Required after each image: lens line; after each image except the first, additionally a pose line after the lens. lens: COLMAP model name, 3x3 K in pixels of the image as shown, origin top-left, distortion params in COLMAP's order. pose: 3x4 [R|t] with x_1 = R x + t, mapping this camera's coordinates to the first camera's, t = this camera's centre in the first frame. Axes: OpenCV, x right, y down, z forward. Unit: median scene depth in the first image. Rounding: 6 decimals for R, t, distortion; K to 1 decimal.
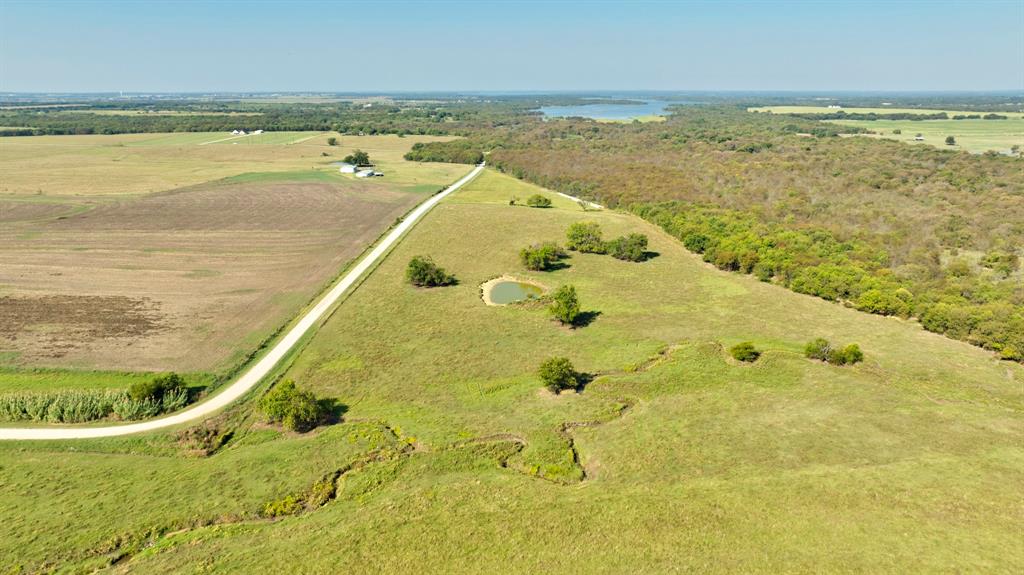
lens RADIAL K [[720.4, 0, 511.1], [0, 720.4, 285.1], [0, 0, 1]] dist [-0.037123, 0.043109]
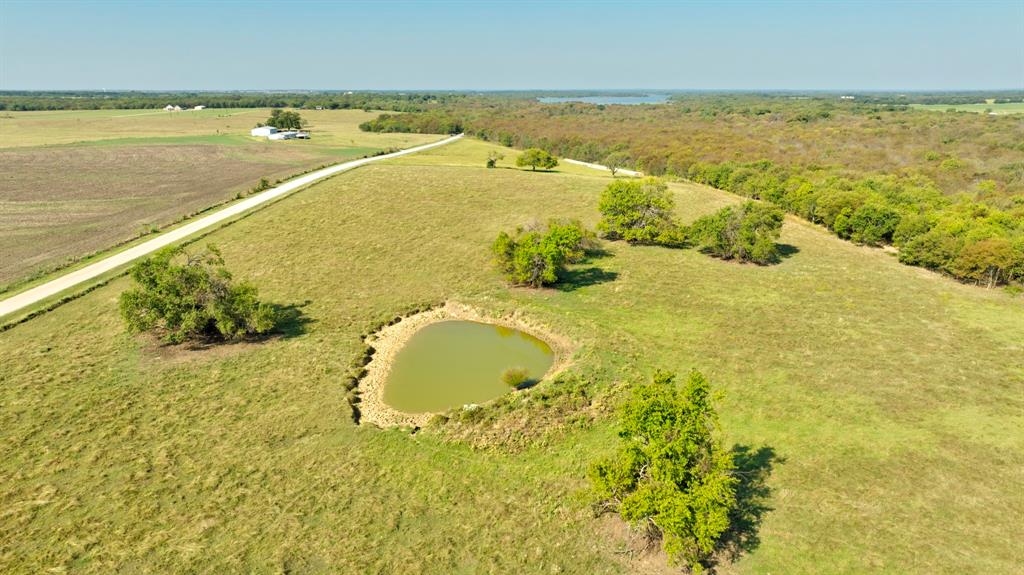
lens RADIAL K [[720.4, 0, 511.4], [0, 720.4, 289.7], [0, 0, 1]] dist [-0.037123, 0.043109]
pose [[0.999971, -0.001557, 0.007501, 0.017925], [0.001514, 0.999982, 0.005731, -0.019570], [-0.007510, -0.005719, 0.999955, 0.552025]]
